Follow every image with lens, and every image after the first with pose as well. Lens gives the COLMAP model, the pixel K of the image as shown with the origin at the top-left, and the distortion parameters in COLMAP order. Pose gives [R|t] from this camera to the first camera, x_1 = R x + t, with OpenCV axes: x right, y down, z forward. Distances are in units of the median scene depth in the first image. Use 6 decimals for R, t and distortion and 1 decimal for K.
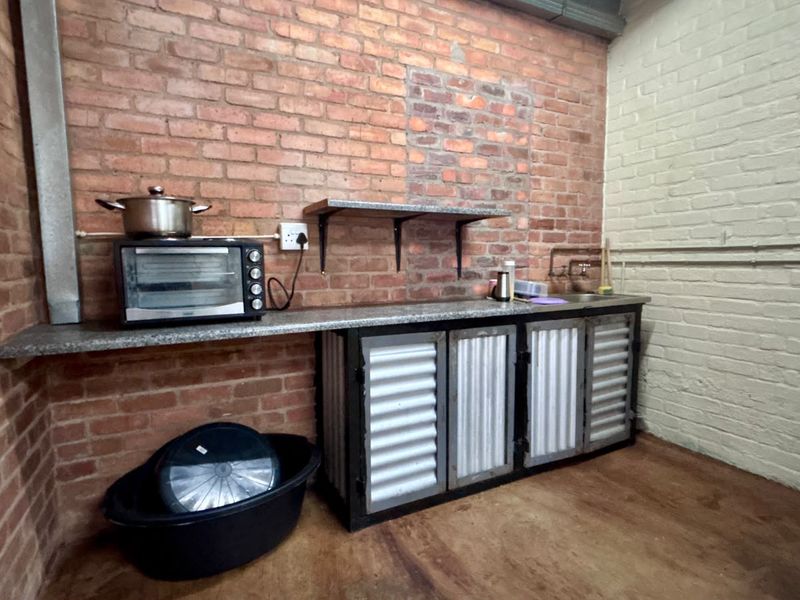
lens RADIAL K [[431.1, 0, 399.4], [0, 431.1, 297.6], [0, 0, 1]] dist [0.006710, -0.004338]
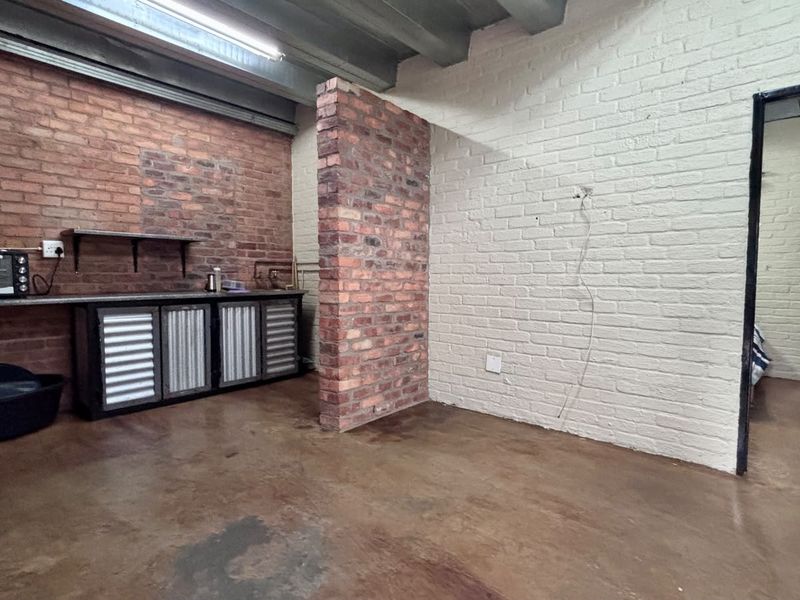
lens RADIAL K [[431.1, 0, 396.5], [0, 431.1, 298.0], [0, 0, 1]] dist [0.006710, -0.004338]
pose [[0.928840, -0.008872, 0.370374, 0.316875], [0.020209, 0.999438, -0.026740, 0.099521], [-0.369929, 0.032322, 0.928498, -0.881763]]
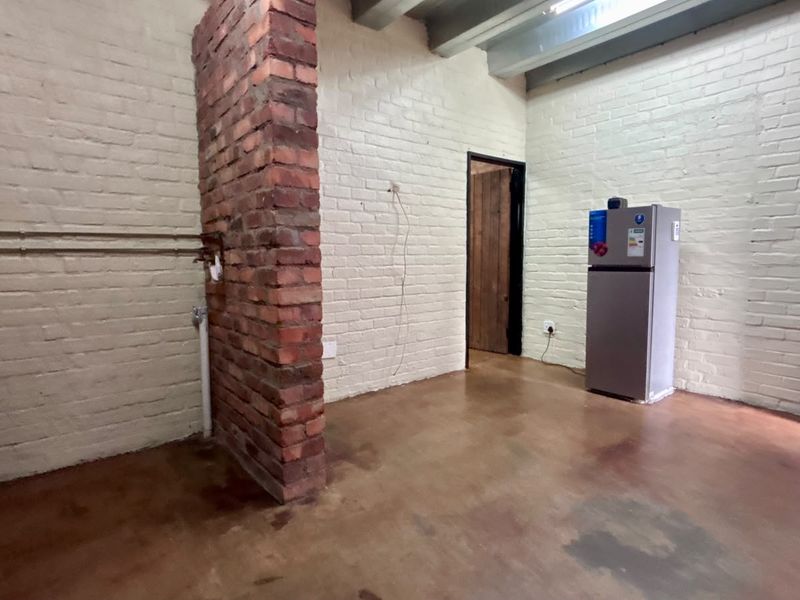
lens RADIAL K [[431.1, 0, 395.3], [0, 431.1, 301.4], [0, 0, 1]] dist [0.006710, -0.004338]
pose [[-0.202278, -0.095131, 0.974697, -0.234758], [0.090250, 0.989225, 0.115279, -0.007824], [-0.975161, 0.111285, -0.191513, 0.401185]]
